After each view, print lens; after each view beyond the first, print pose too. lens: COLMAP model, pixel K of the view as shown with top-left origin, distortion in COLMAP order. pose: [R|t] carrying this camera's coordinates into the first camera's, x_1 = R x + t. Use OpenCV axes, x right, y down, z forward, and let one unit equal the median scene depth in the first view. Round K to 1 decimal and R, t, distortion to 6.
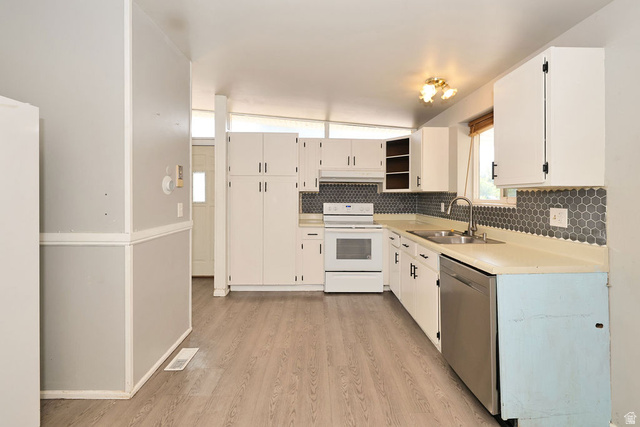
lens RADIAL K [[283.0, 0, 316.4], [0, 283.0, 193.7], [0, 0, 1]] dist [0.000178, 0.000090]
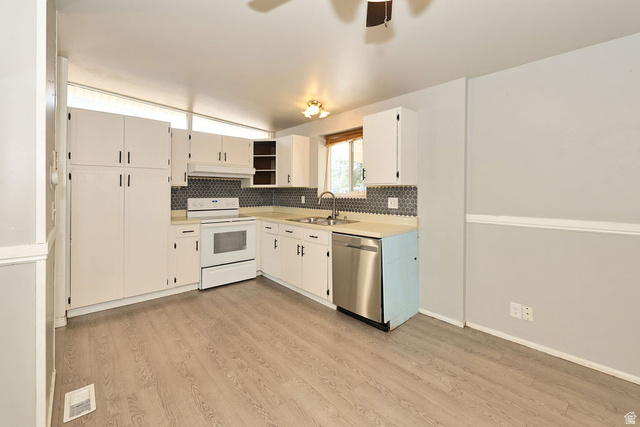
lens RADIAL K [[284.0, 0, 322.0], [0, 284.0, 189.8], [0, 0, 1]] dist [0.000676, 0.000135]
pose [[0.758245, -0.001423, 0.651968, -0.340037], [-0.001813, 0.999989, 0.004292, -0.001599], [-0.651967, -0.004436, 0.758234, -0.015161]]
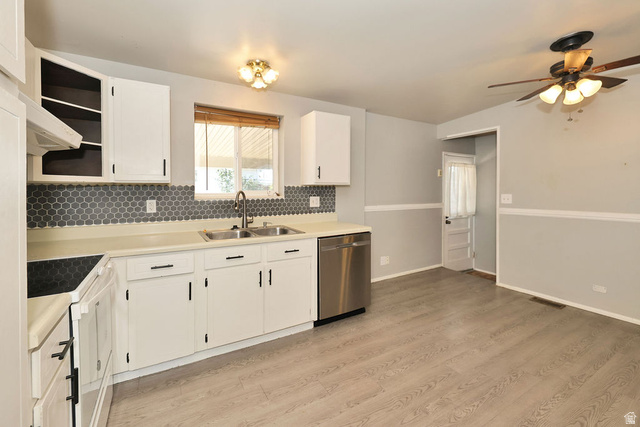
lens RADIAL K [[283.0, 0, 316.4], [0, 283.0, 193.7], [0, 0, 1]] dist [0.000178, 0.000090]
pose [[-0.511890, -0.011670, 0.858972, -0.386477], [-0.004239, 0.999930, 0.011059, 0.007897], [-0.859041, 0.002020, -0.511904, 1.085969]]
